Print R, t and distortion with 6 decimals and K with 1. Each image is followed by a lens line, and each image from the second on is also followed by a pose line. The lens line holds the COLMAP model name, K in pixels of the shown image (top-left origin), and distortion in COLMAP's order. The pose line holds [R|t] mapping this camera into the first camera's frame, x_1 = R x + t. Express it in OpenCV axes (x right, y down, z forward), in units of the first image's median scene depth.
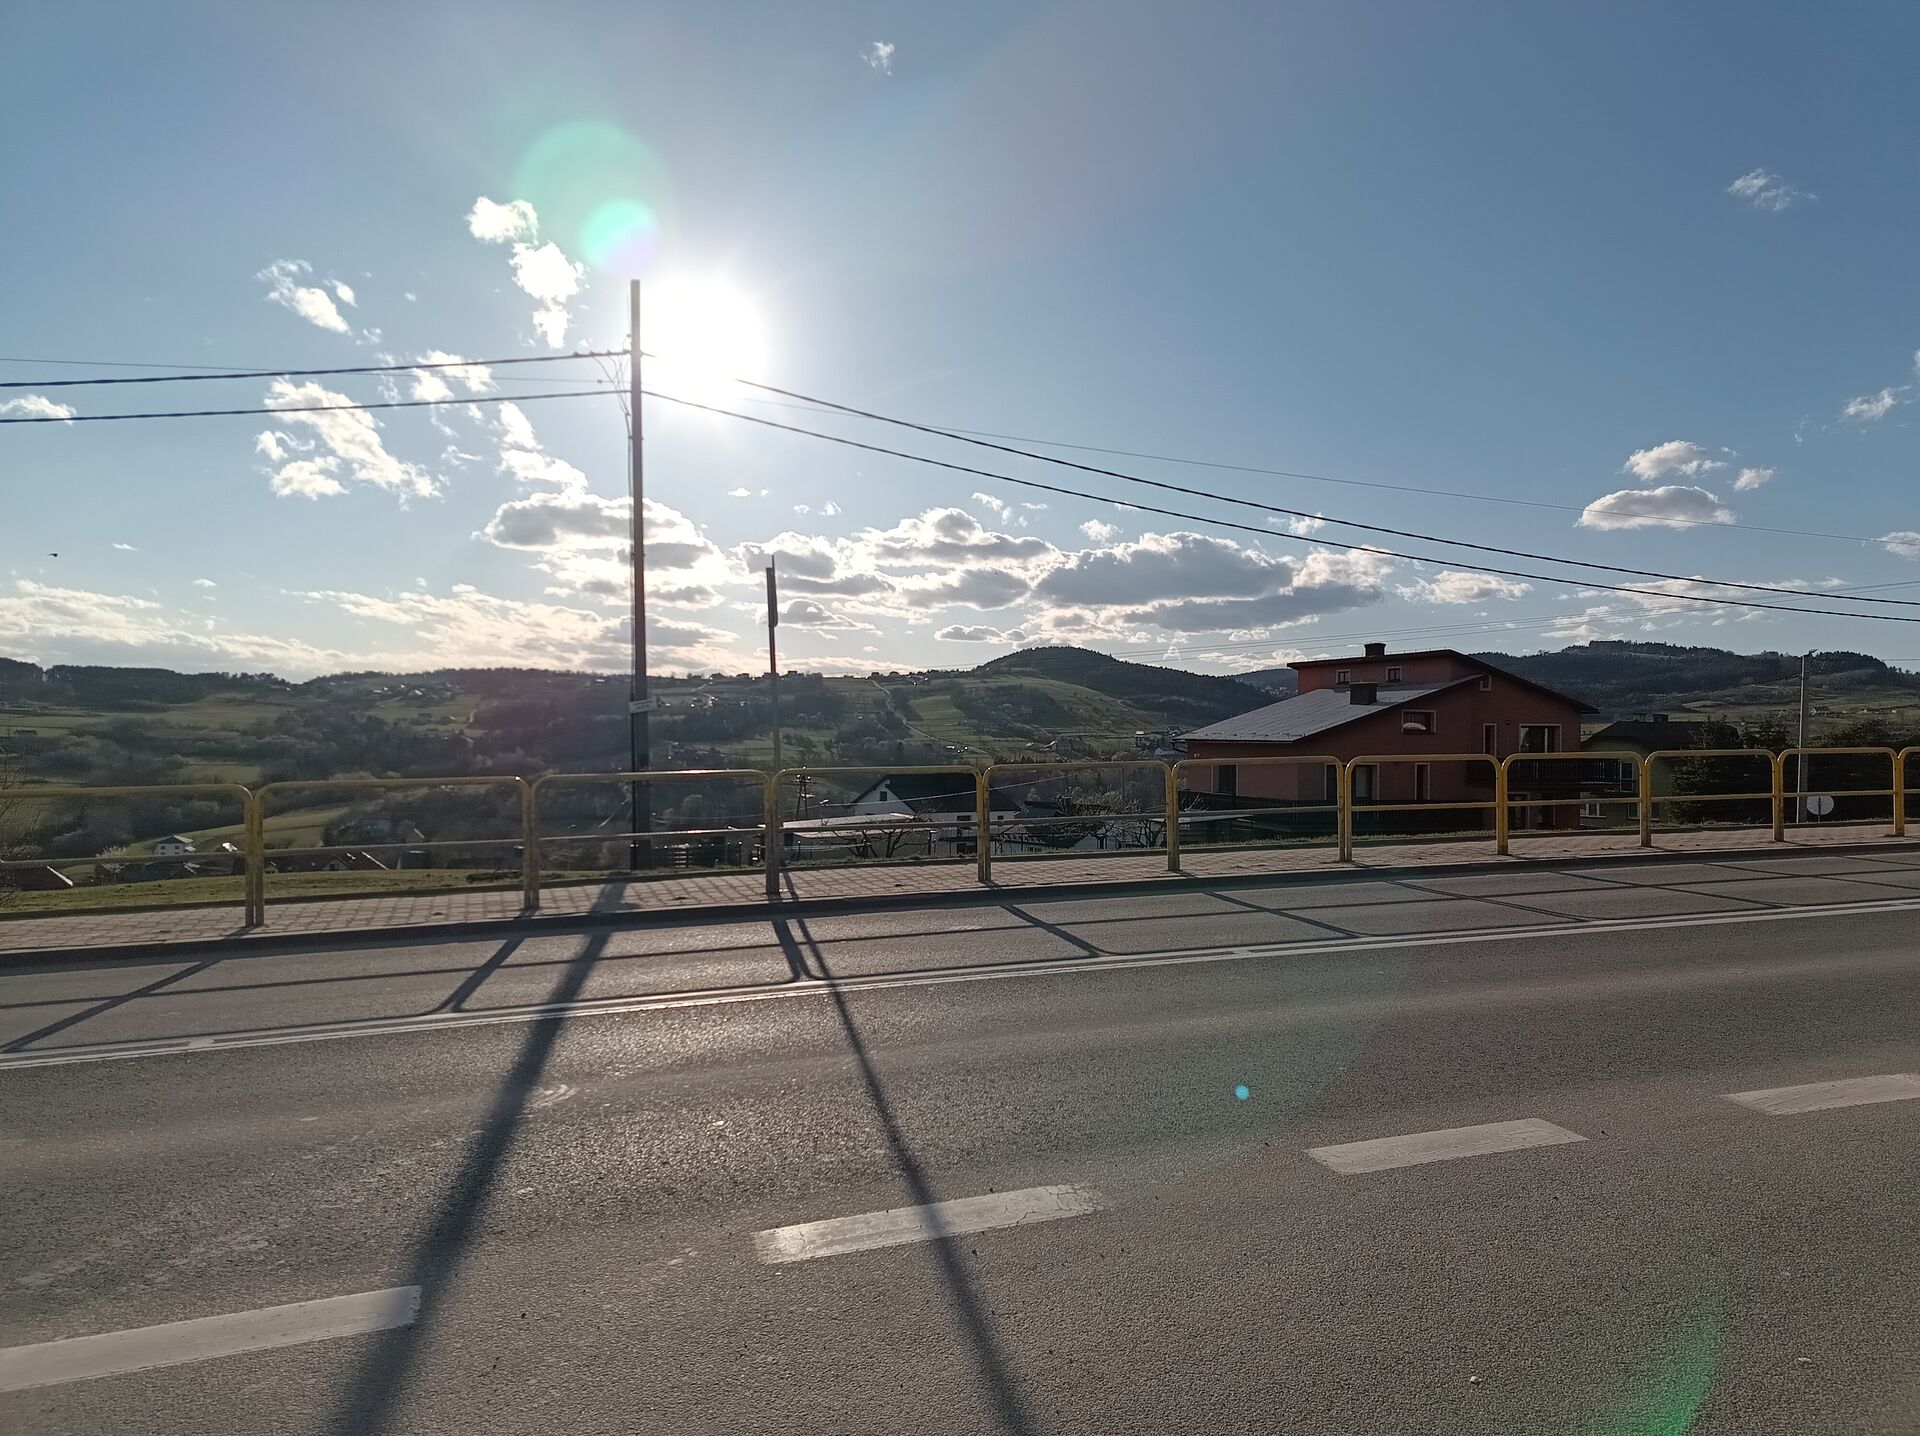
lens RADIAL K [[1518.9, 0, 965.3], [0, 1518.9, 718.1], [0, 0, 1]] dist [-0.005119, -0.006742]
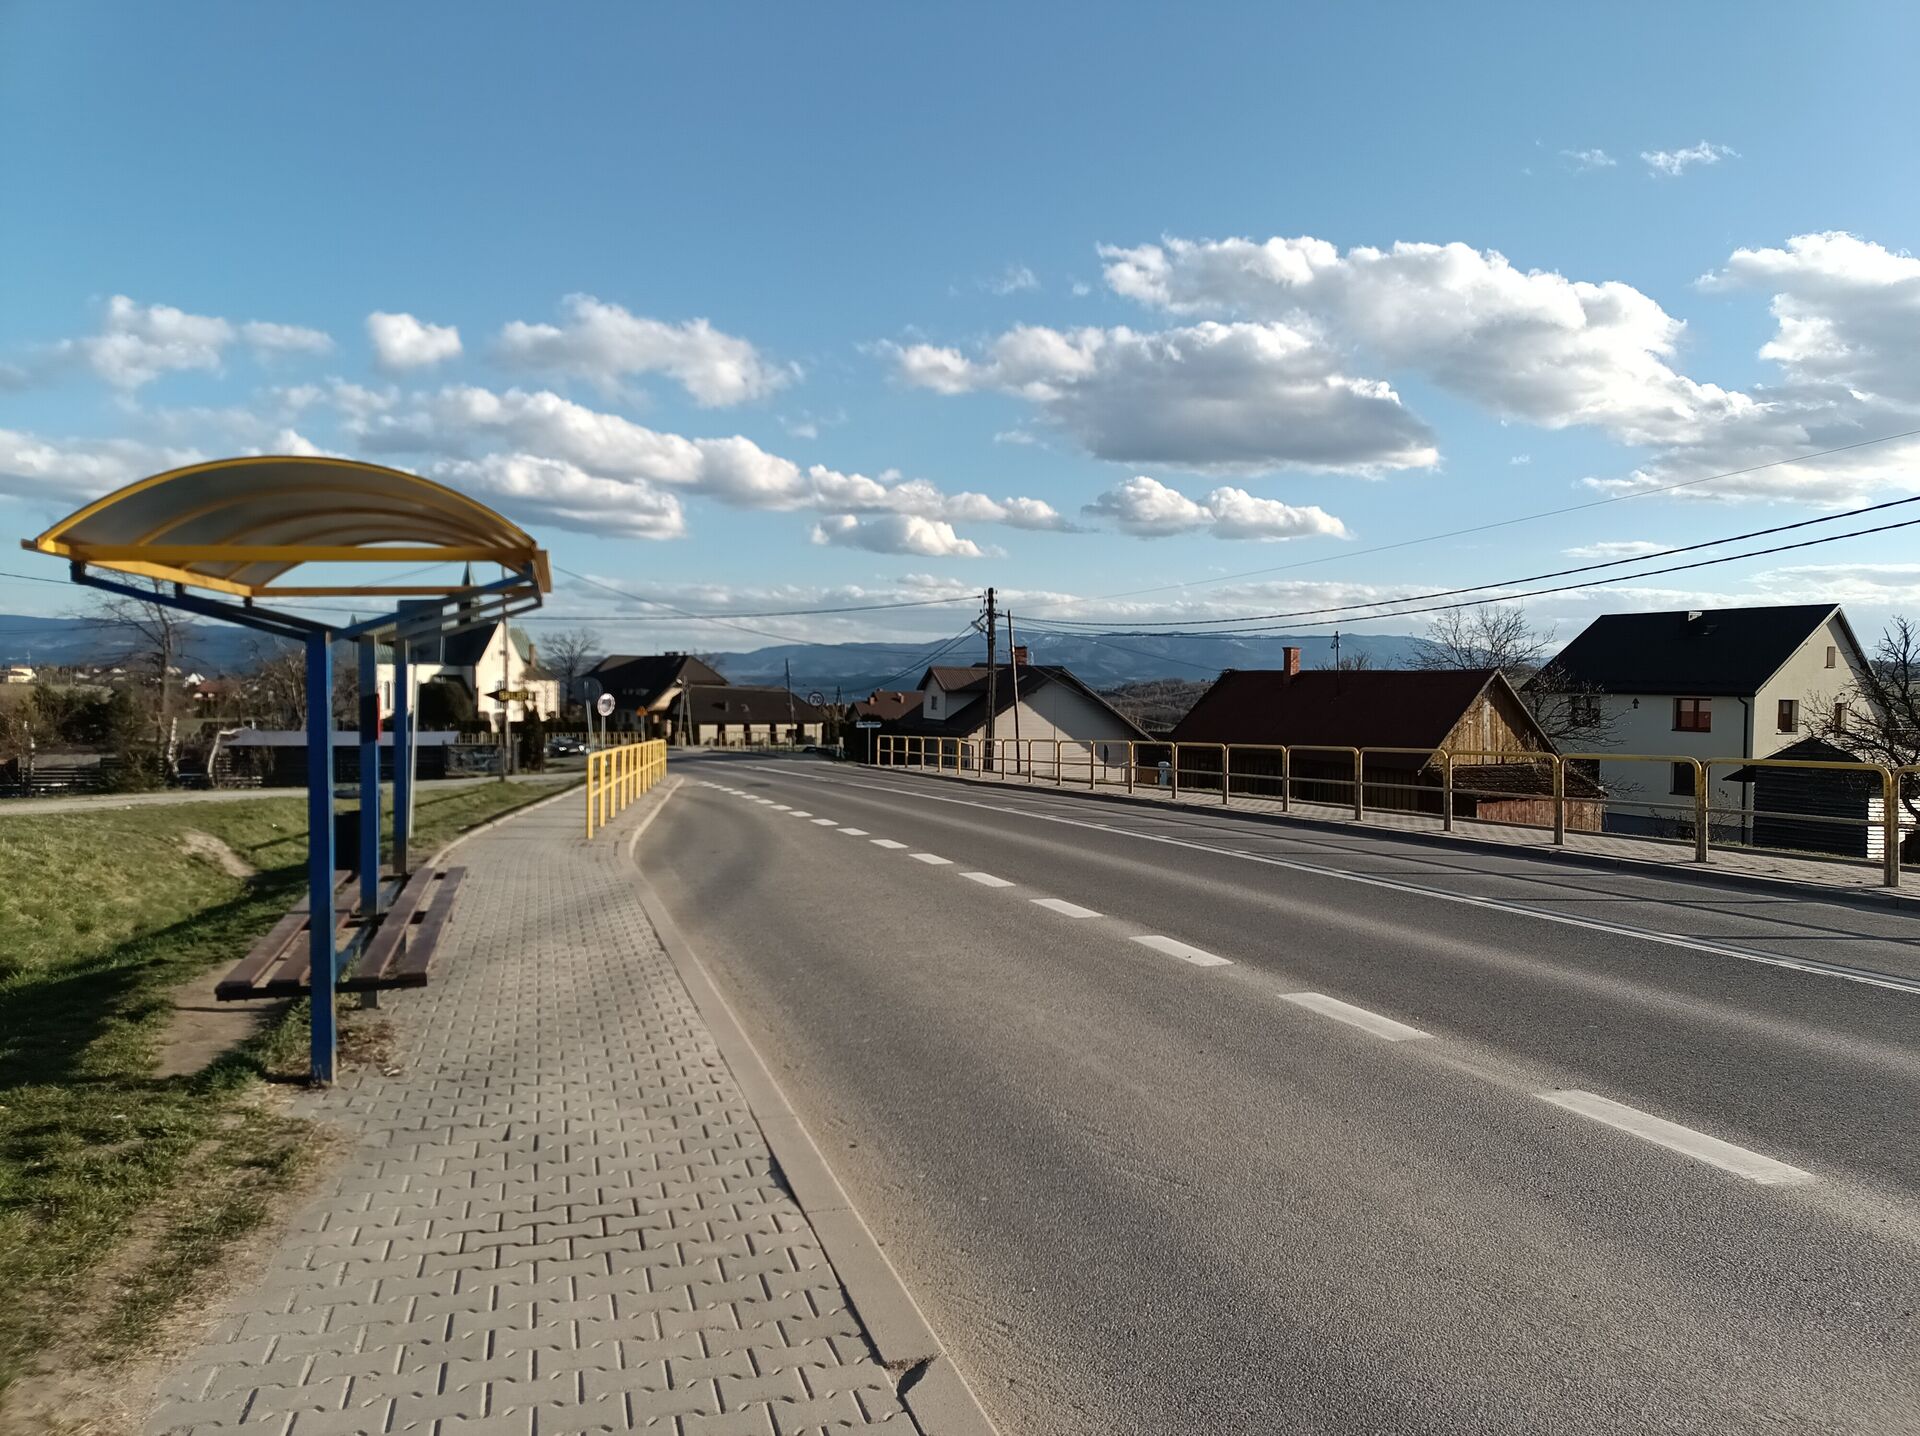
lens RADIAL K [[1518.9, 0, 961.7], [0, 1518.9, 716.8], [0, 0, 1]] dist [-0.005119, -0.006742]
pose [[-0.152316, -0.000093, -0.988332, 1.719261], [-0.010006, 0.999949, 0.001448, -0.002577], [0.988281, 0.010110, -0.152309, 0.824915]]
